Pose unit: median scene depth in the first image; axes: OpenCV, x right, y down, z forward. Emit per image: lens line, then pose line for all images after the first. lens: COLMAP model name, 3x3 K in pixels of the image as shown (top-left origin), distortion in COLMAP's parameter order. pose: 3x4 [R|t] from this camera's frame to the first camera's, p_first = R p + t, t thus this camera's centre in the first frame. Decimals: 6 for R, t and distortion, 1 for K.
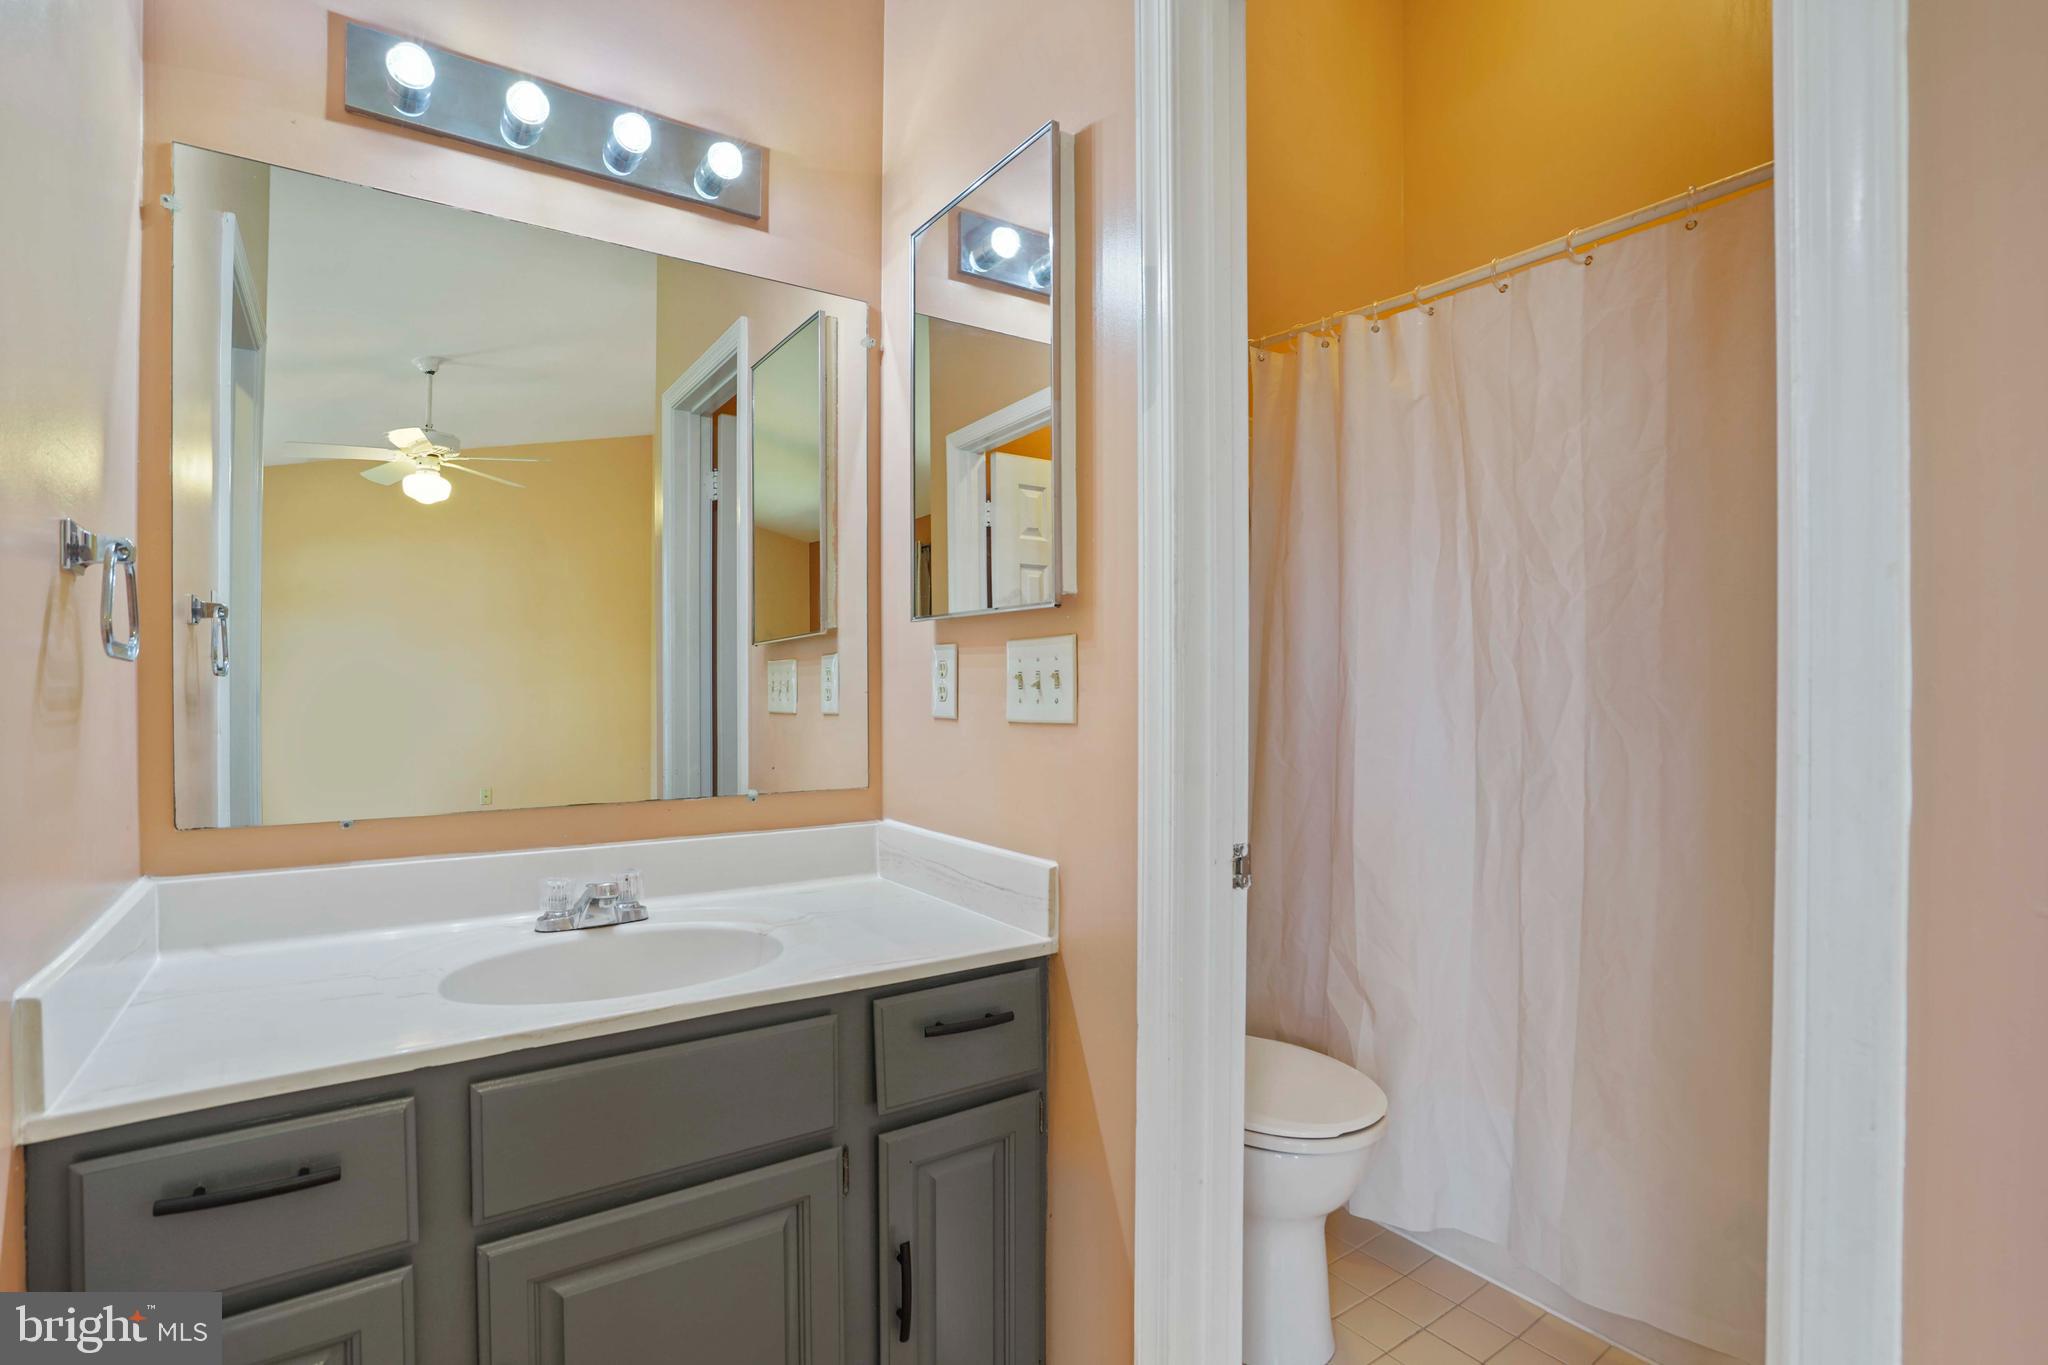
lens RADIAL K [[967.8, 0, 1023.6], [0, 967.8, 697.4], [0, 0, 1]] dist [-0.052360, 0.014437]
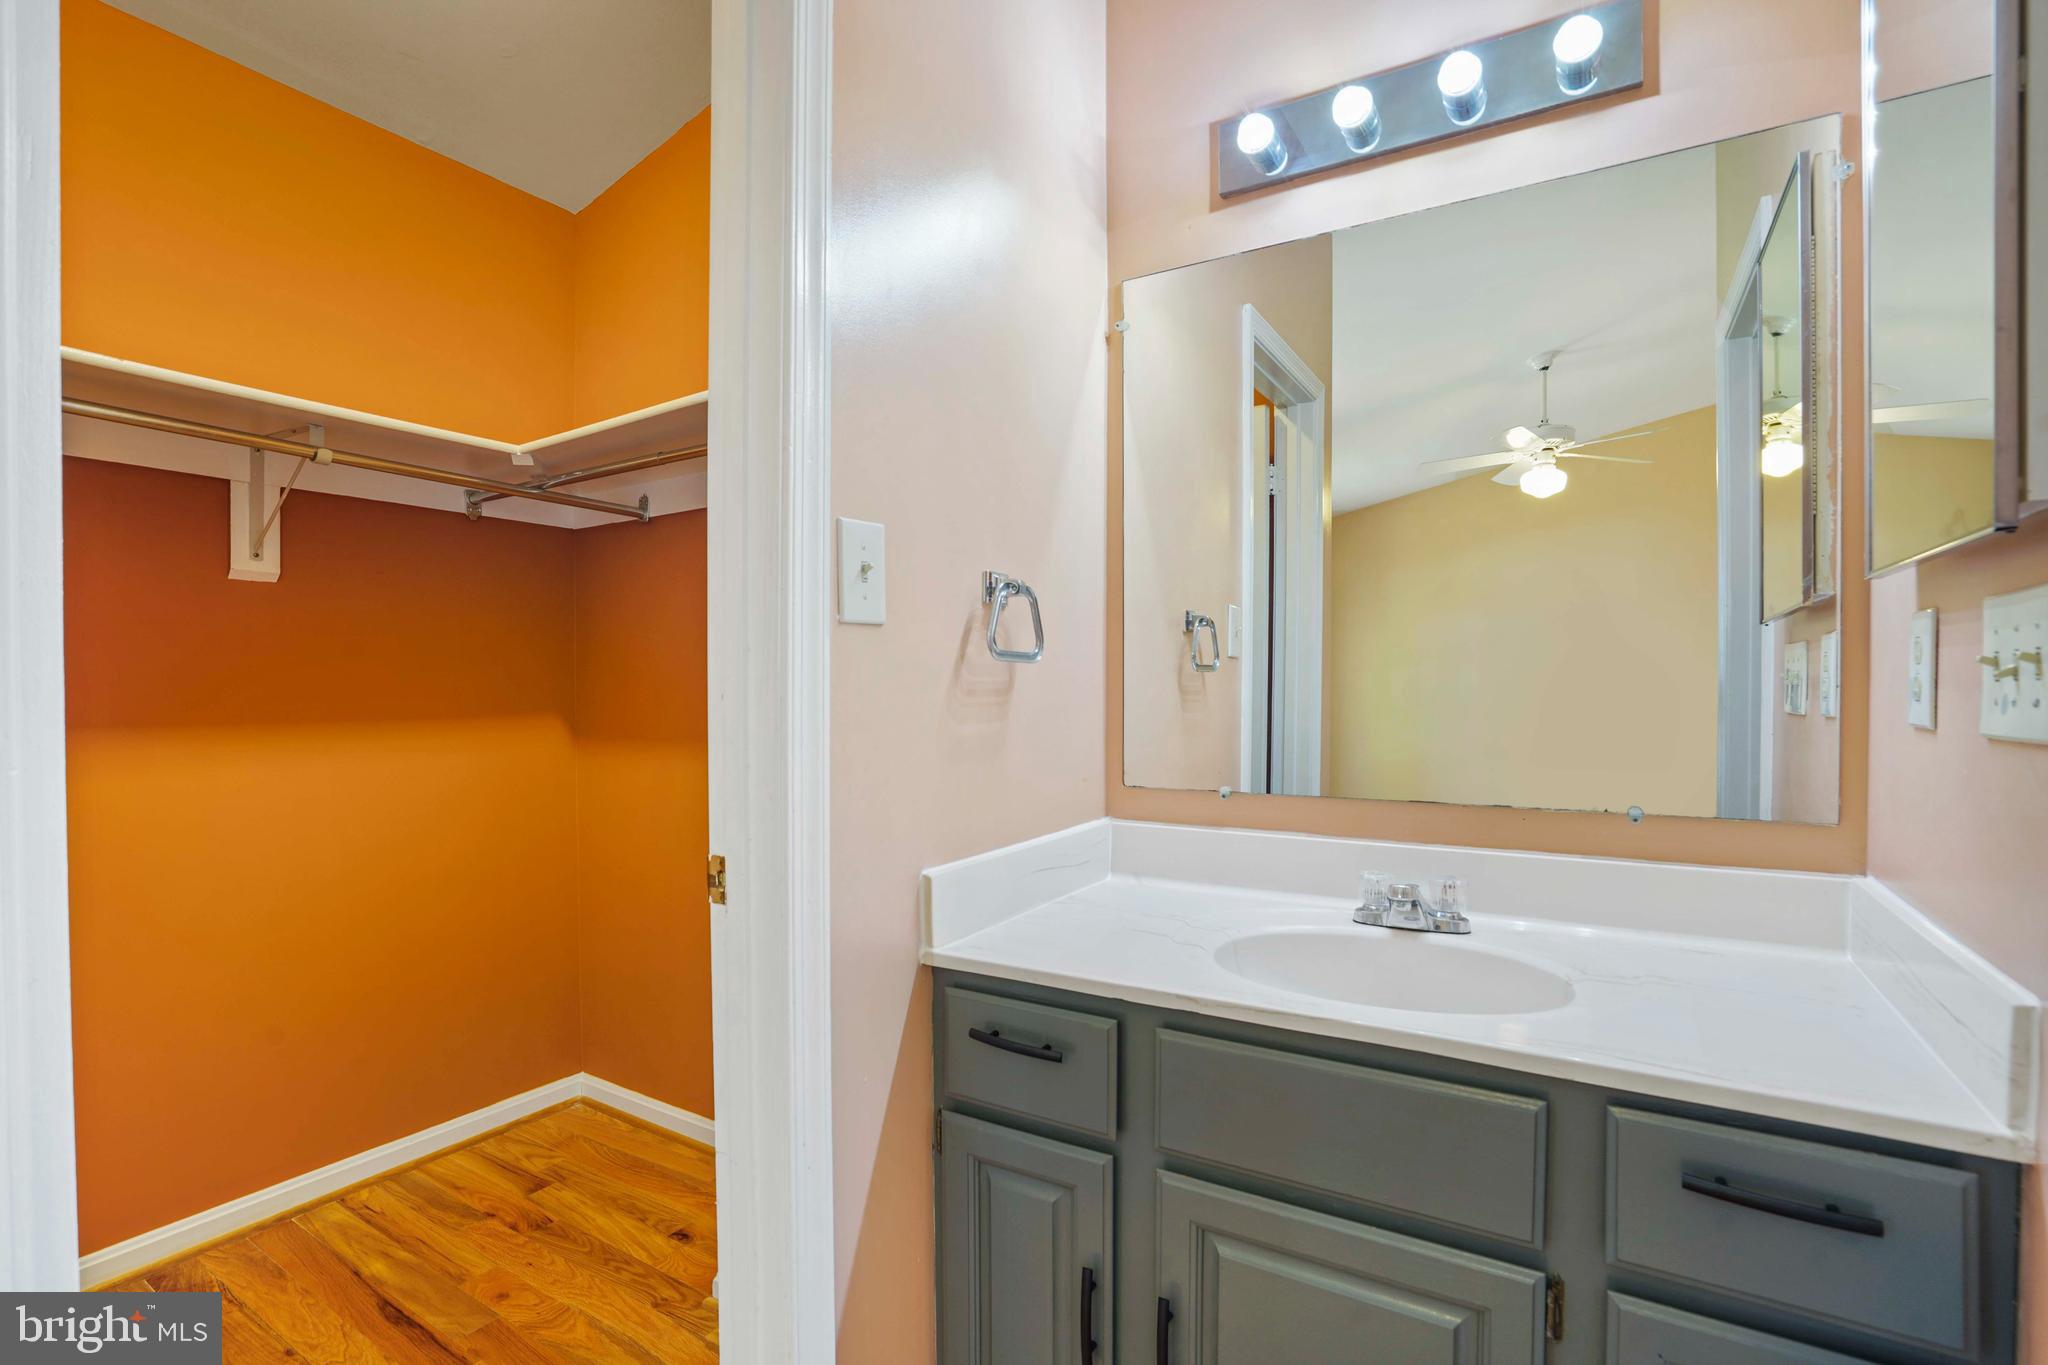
lens RADIAL K [[967.8, 0, 1009.0], [0, 967.8, 697.6], [0, 0, 1]] dist [-0.052360, 0.014437]
pose [[0.391327, 0.013112, -0.920158, 0.283414], [-0.005293, 0.999914, 0.011998, -0.002401], [0.920236, 0.000175, 0.391363, 0.259935]]
